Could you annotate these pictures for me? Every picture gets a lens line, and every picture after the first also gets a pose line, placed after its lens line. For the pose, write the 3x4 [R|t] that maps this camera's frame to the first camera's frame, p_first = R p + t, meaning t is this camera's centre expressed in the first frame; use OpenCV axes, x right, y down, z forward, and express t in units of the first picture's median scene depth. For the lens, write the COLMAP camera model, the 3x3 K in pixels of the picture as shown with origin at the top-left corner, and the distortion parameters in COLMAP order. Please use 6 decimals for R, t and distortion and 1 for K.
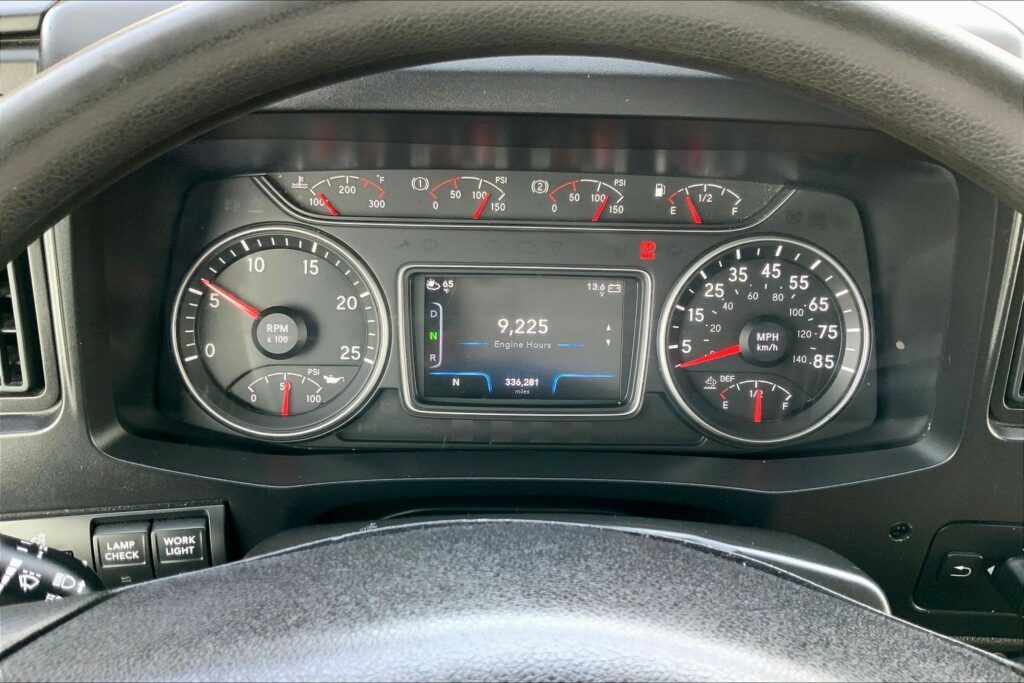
lens RADIAL K [[845.7, 0, 513.7], [0, 845.7, 335.0], [0, 0, 1]] dist [0.124593, -0.265087]
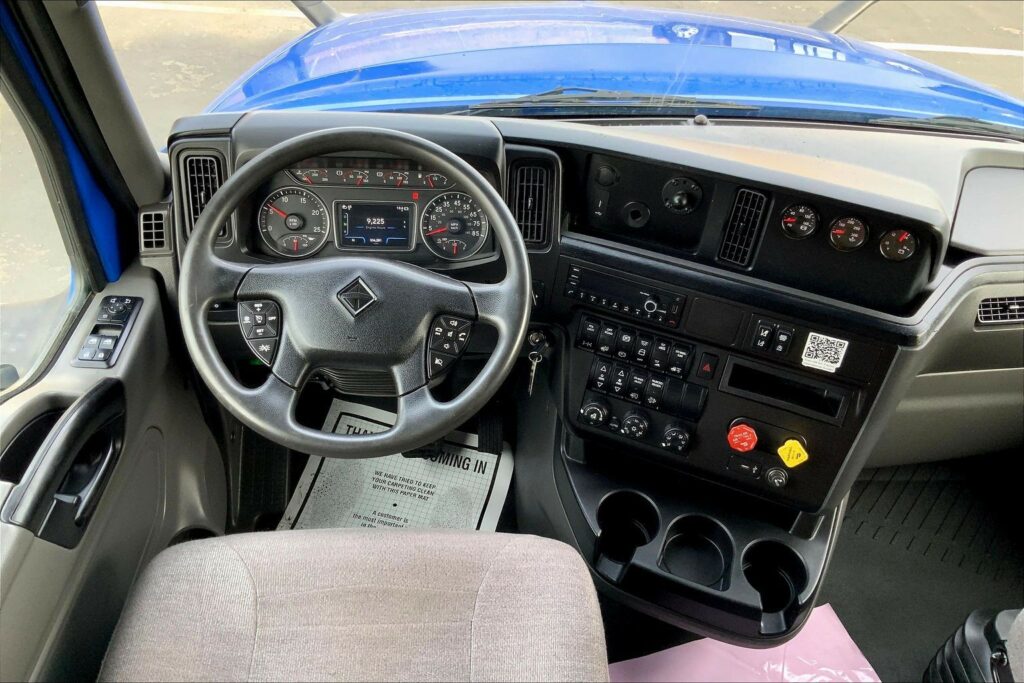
lens RADIAL K [[845.7, 0, 513.7], [0, 845.7, 335.0], [0, 0, 1]] dist [0.124593, -0.265087]
pose [[0.998526, -0.006697, 0.053869, 0.338193], [0.004066, 0.998800, 0.048805, 0.249559], [-0.054131, -0.048514, 0.997355, -2.064171]]
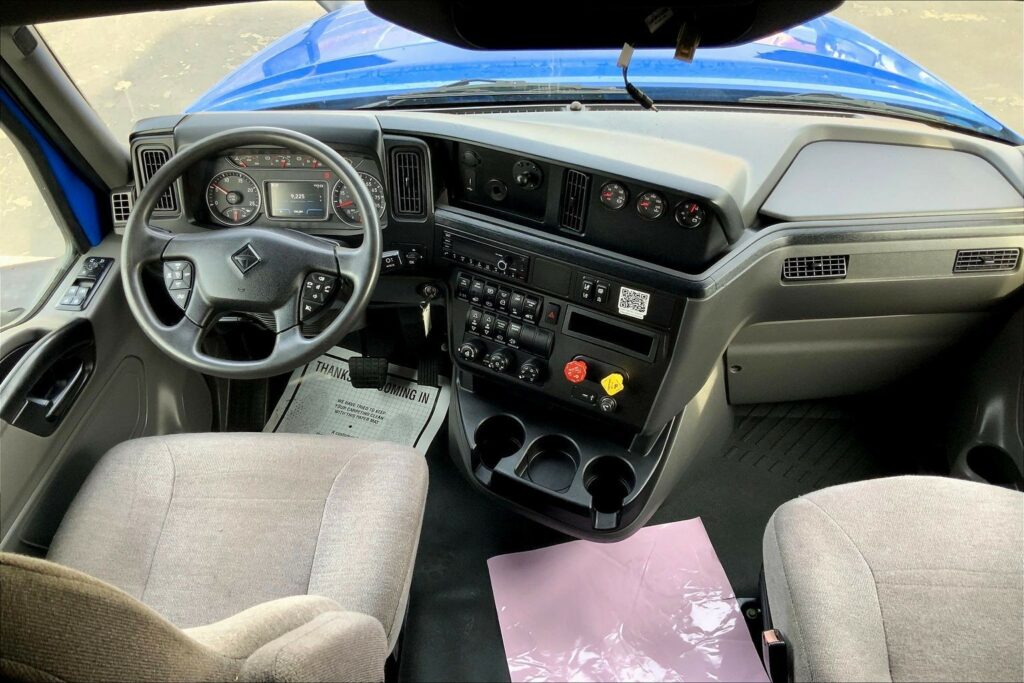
lens RADIAL K [[845.7, 0, 513.7], [0, 845.7, 335.0], [0, 0, 1]] dist [0.124593, -0.265087]
pose [[0.996942, 0.001057, -0.078134, 1.277794], [0.007155, 0.994474, 0.104736, 0.214129], [0.077813, -0.104975, 0.991426, -2.773188]]
